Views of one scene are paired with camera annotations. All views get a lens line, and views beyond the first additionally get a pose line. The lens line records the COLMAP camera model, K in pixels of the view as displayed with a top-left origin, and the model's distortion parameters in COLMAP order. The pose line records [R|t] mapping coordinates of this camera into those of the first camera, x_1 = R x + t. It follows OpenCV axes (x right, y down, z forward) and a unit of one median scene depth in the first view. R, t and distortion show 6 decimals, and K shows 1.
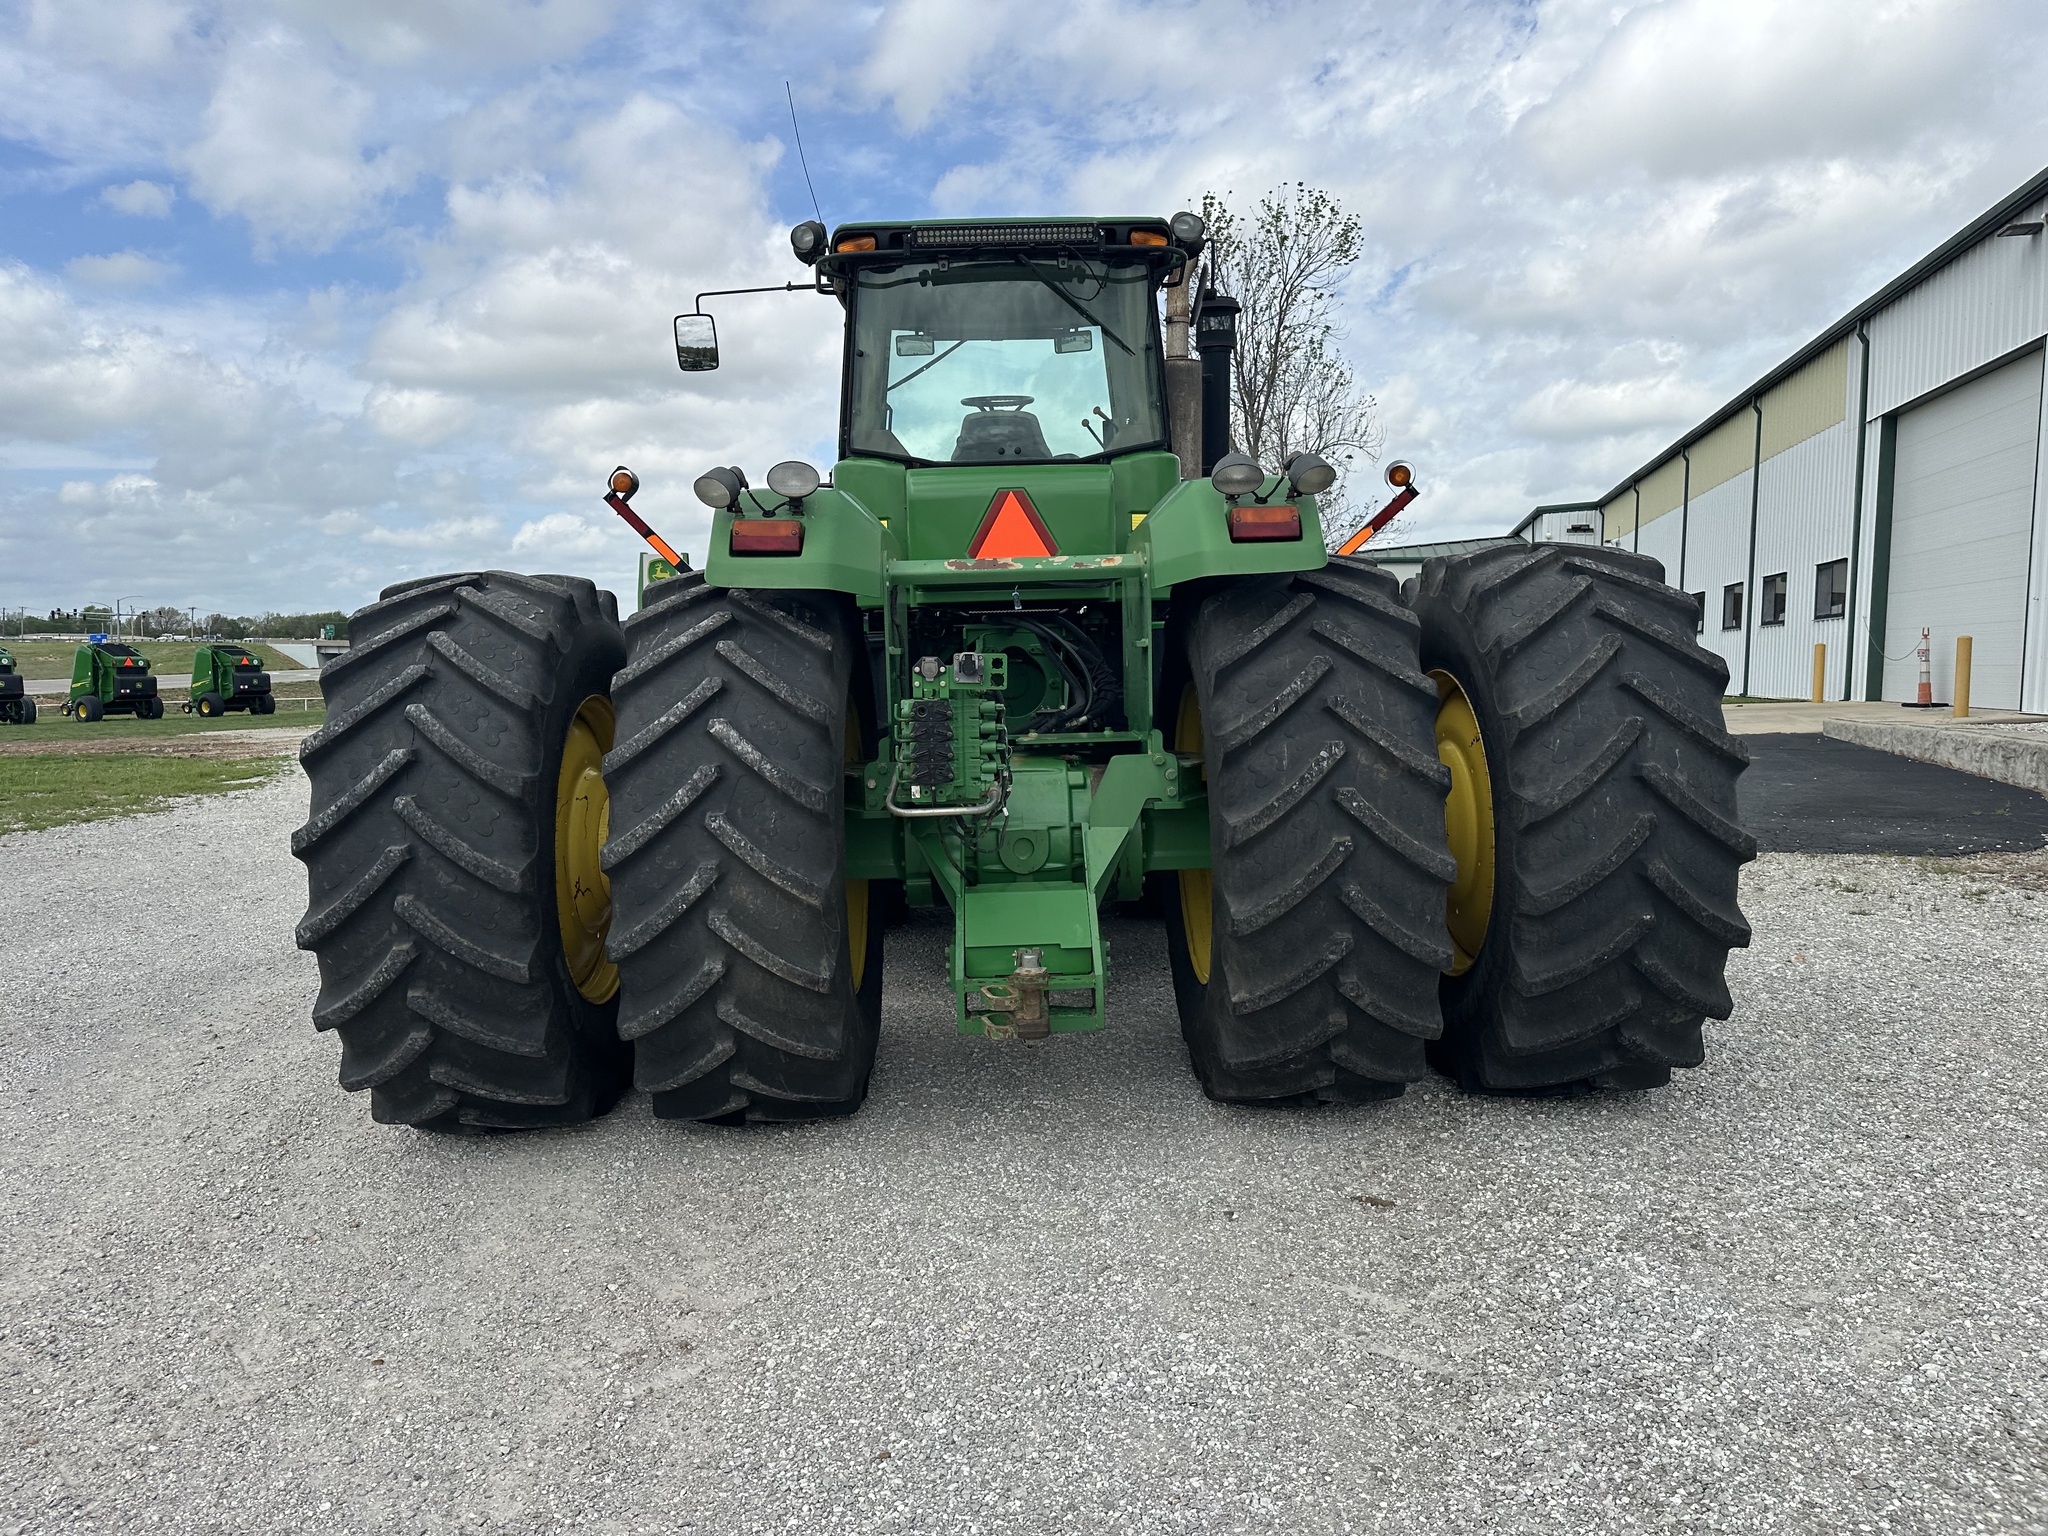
lens RADIAL K [[1435.6, 0, 1017.5], [0, 1435.6, 747.4], [0, 0, 1]] dist [0.055373, -0.067746]
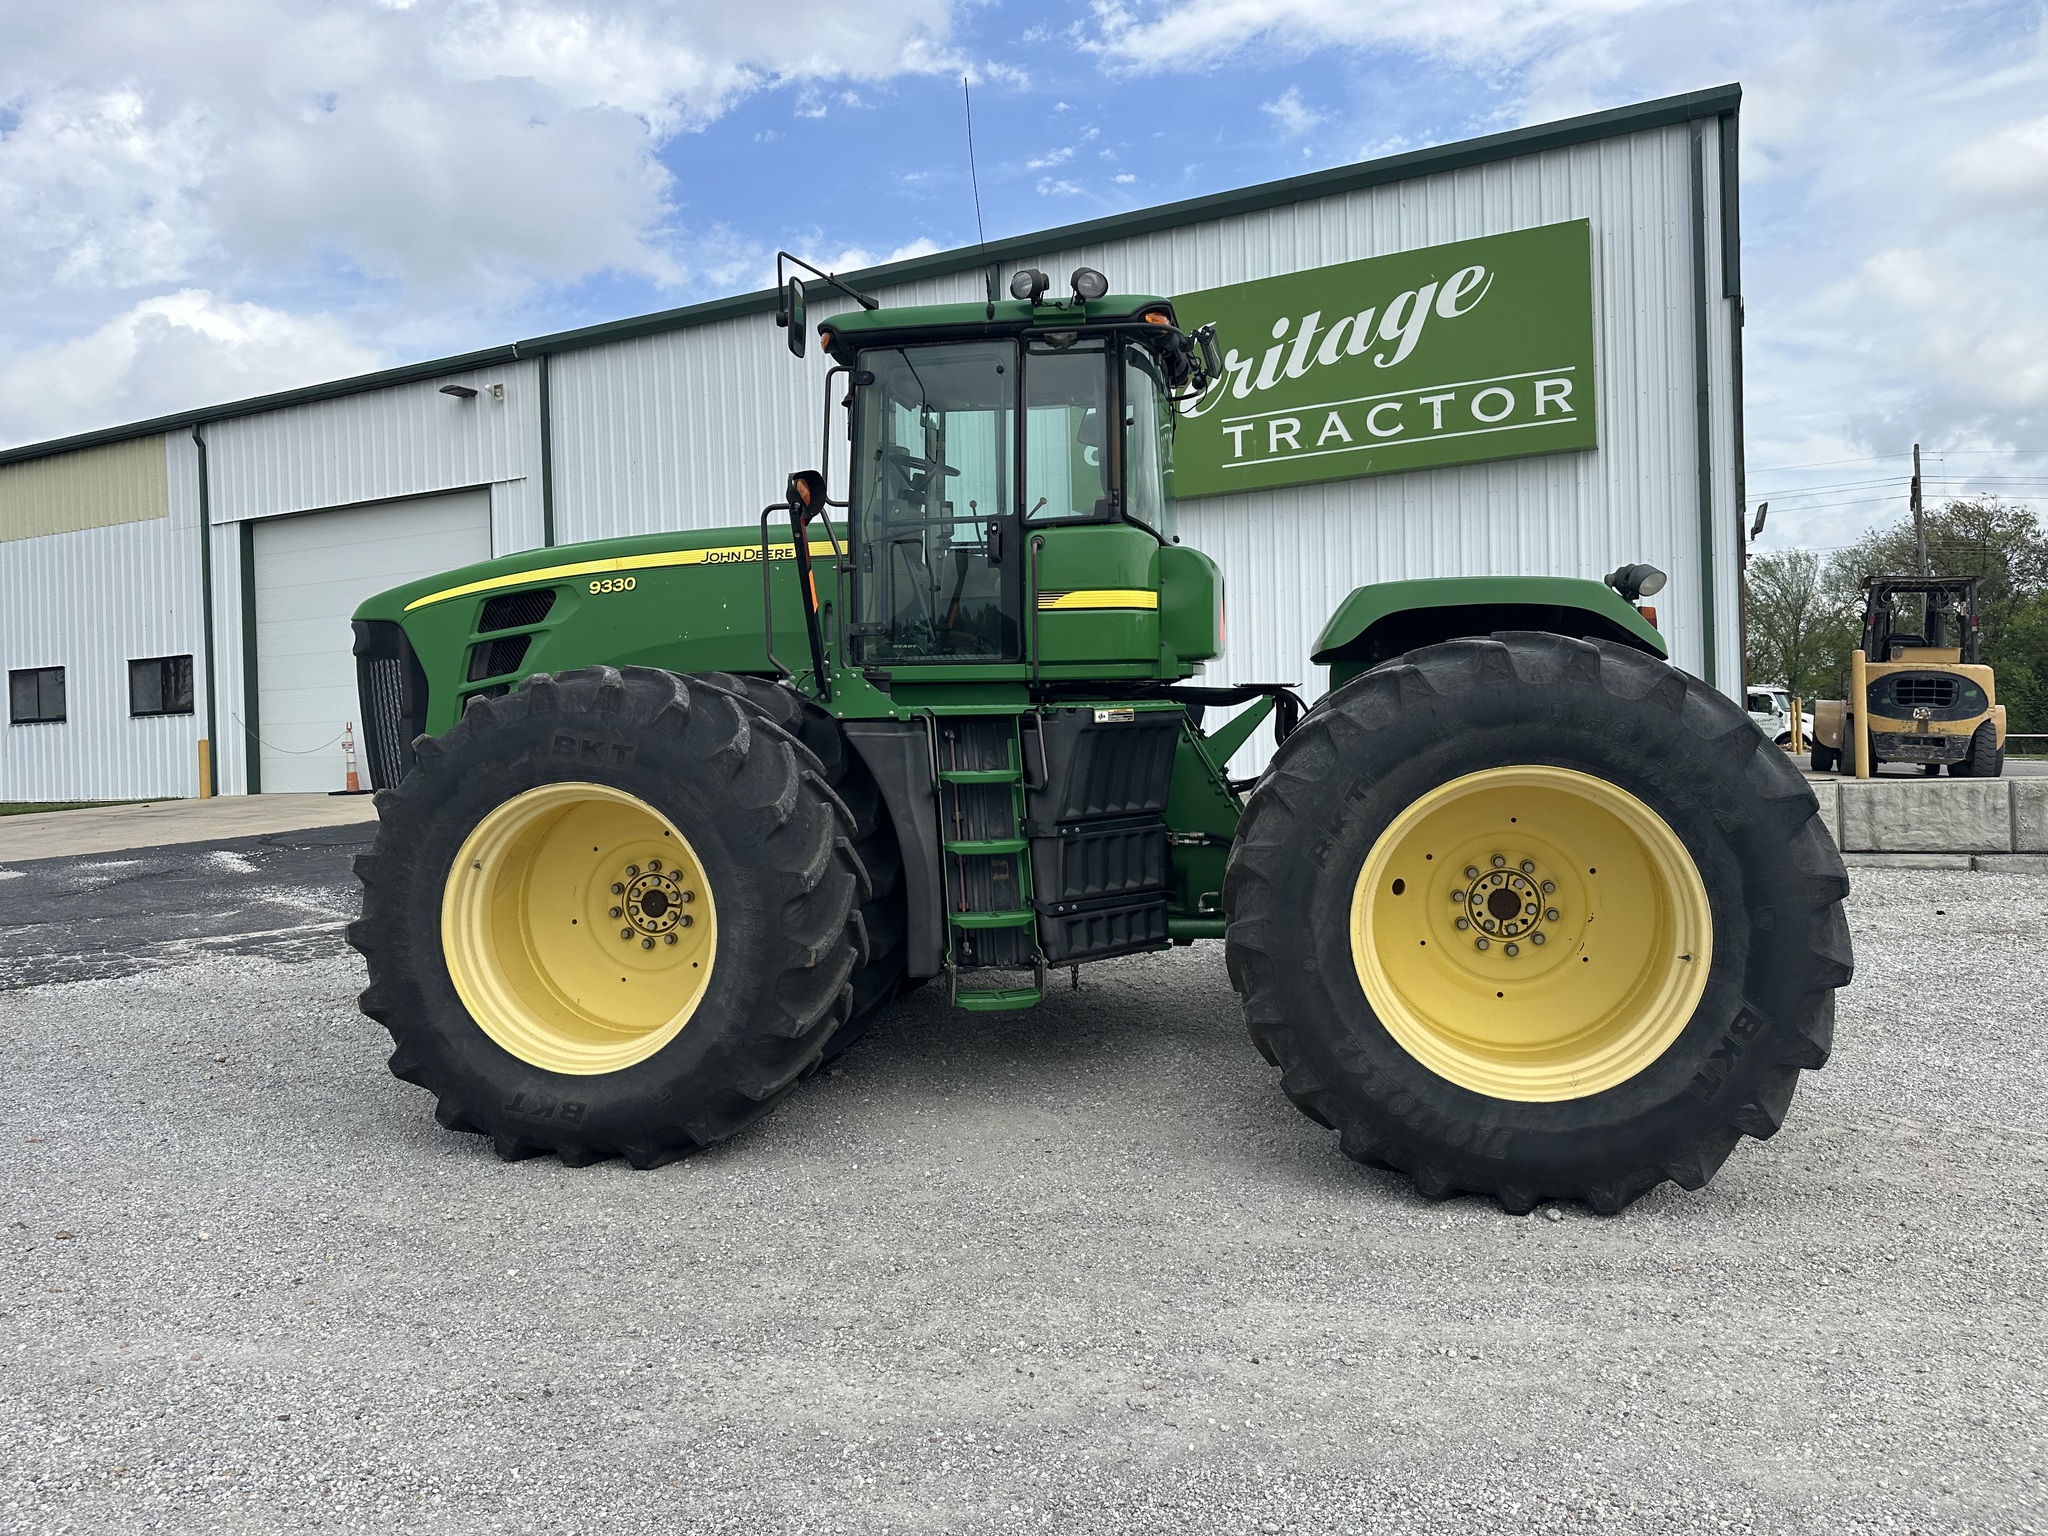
lens RADIAL K [[1435.6, 0, 1014.4], [0, 1435.6, 758.7], [0, 0, 1]] dist [0.055373, -0.067746]
pose [[0.221877, -0.027636, 0.974683, -1.567941], [0.088005, 0.996086, 0.008209, -0.085571], [-0.971095, 0.083955, 0.223441, 1.271046]]
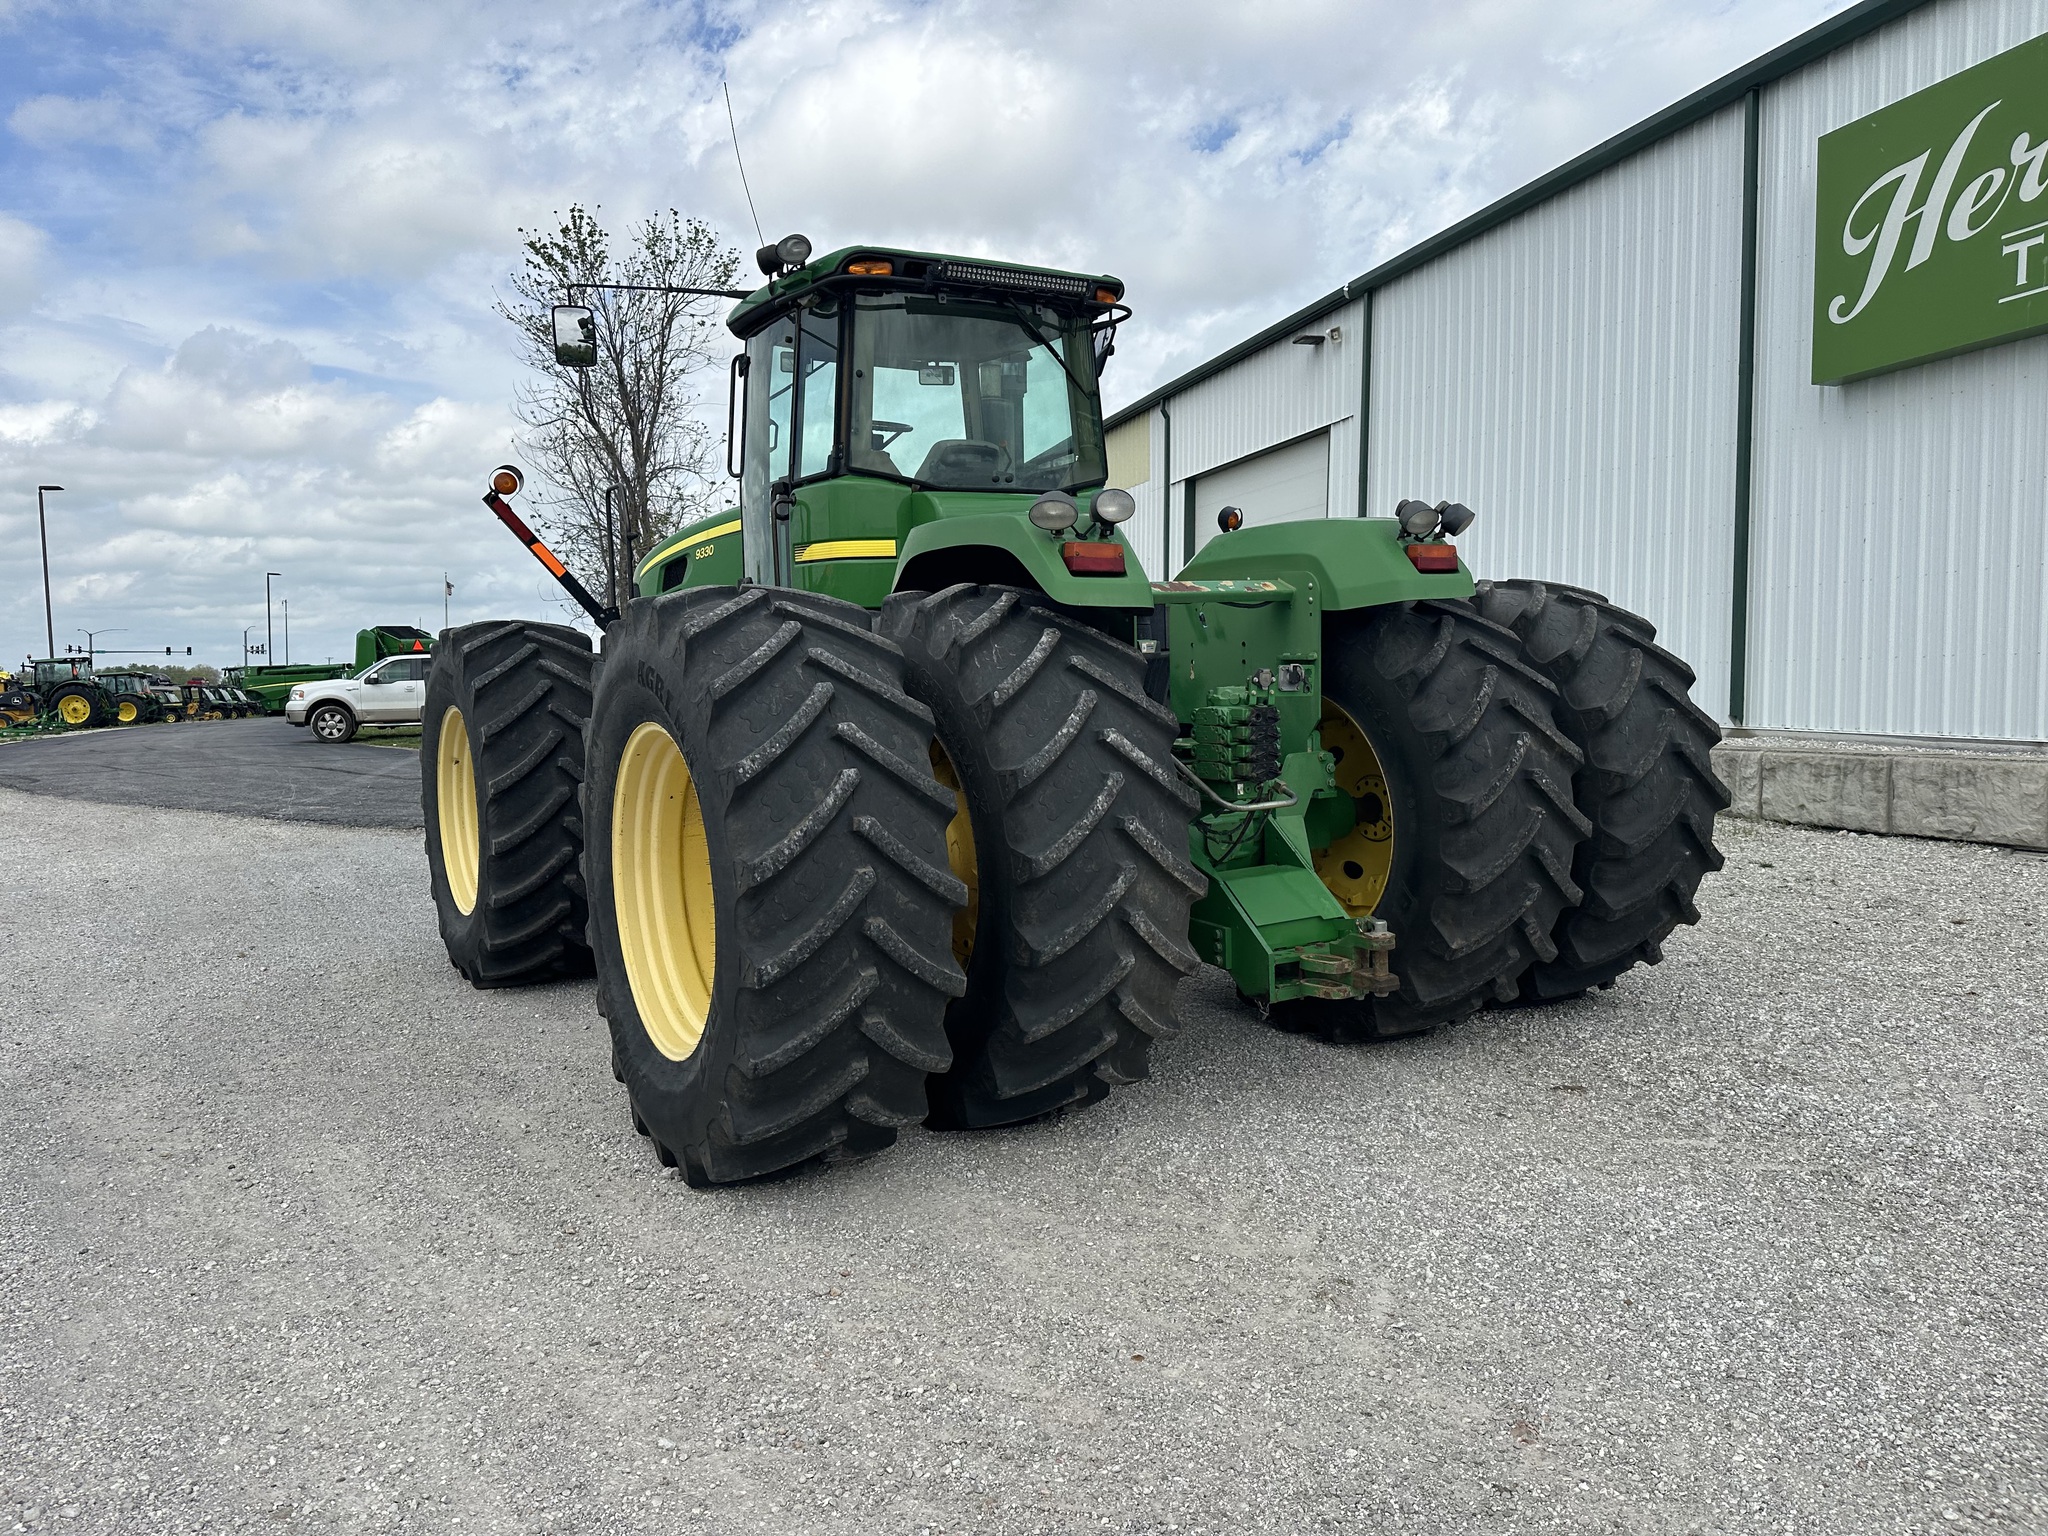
lens RADIAL K [[1446.4, 0, 1016.6], [0, 1446.4, 755.3], [0, 0, 1]] dist [0.040214, -0.040937]
pose [[0.865117, -0.037030, 0.500201, -0.761964], [0.042754, 0.999086, 0.000017, -0.003043], [-0.499744, 0.021371, 0.865909, 0.107886]]
